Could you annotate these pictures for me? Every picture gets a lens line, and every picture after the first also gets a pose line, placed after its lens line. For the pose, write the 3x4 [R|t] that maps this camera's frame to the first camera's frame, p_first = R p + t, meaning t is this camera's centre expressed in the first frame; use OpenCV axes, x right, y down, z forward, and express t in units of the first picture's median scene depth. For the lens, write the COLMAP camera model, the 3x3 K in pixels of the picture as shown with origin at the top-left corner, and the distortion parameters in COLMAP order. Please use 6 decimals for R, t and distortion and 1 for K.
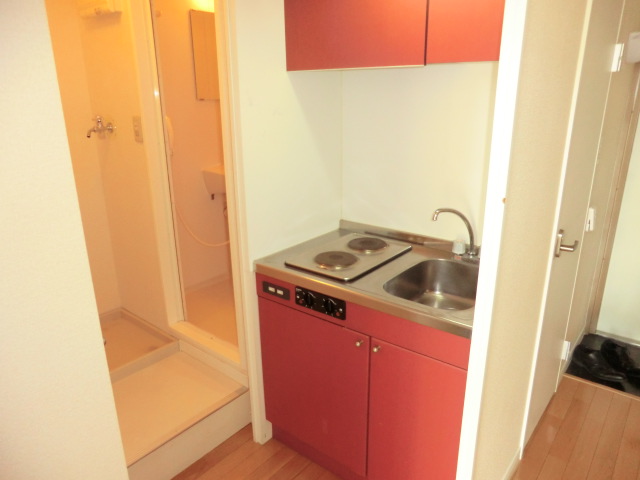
lens RADIAL K [[461.3, 0, 320.0], [0, 461.3, 240.0], [0, 0, 1]] dist [-0.107654, 0.099388]
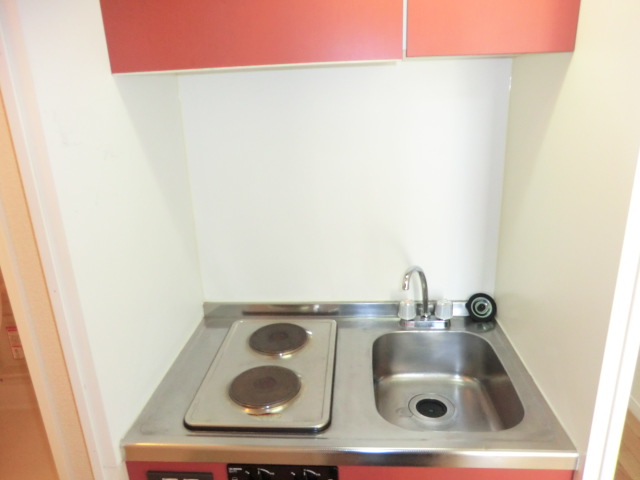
lens RADIAL K [[461.3, 0, 320.0], [0, 461.3, 240.0], [0, 0, 1]] dist [-0.107654, 0.099388]
pose [[0.817721, -0.191901, 0.542684, -0.195266], [0.204642, 0.978117, 0.037521, -0.153978], [-0.538009, 0.080375, 0.839098, 0.450565]]
